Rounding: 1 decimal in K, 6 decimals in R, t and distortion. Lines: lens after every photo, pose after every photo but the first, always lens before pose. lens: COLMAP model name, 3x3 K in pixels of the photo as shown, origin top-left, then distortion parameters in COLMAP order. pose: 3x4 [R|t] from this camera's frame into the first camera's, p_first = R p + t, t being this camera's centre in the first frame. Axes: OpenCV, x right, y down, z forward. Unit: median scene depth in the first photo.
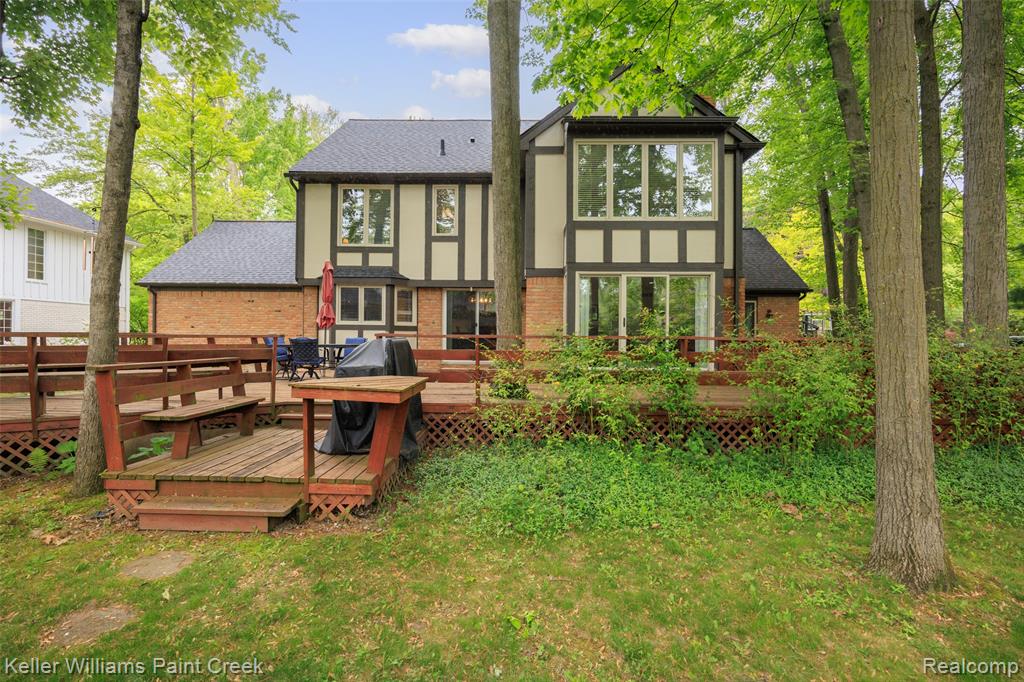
lens RADIAL K [[493.0, 0, 511.3], [0, 493.0, 331.7], [0, 0, 1]] dist [0.001316, 0.000255]
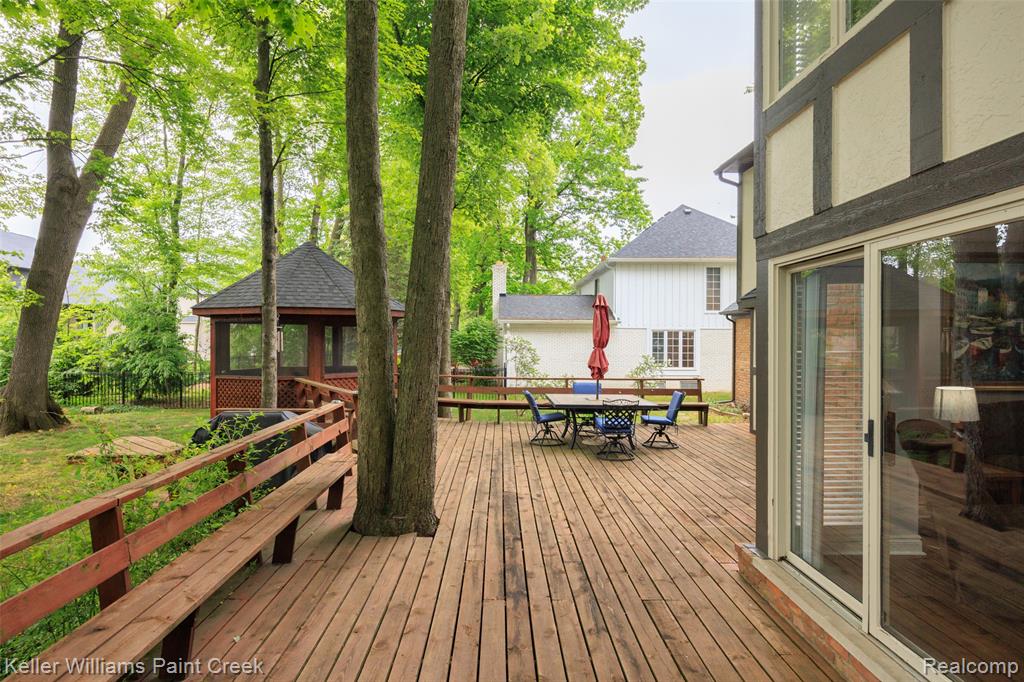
lens RADIAL K [[545.5, 0, 513.5], [0, 545.5, 337.8], [0, 0, 1]] dist [-0.004345, -0.001591]
pose [[0.041142, -0.006576, -0.999132, 0.380244], [0.013477, 0.999891, -0.006026, -0.053779], [0.999062, -0.013218, 0.041226, 0.624729]]
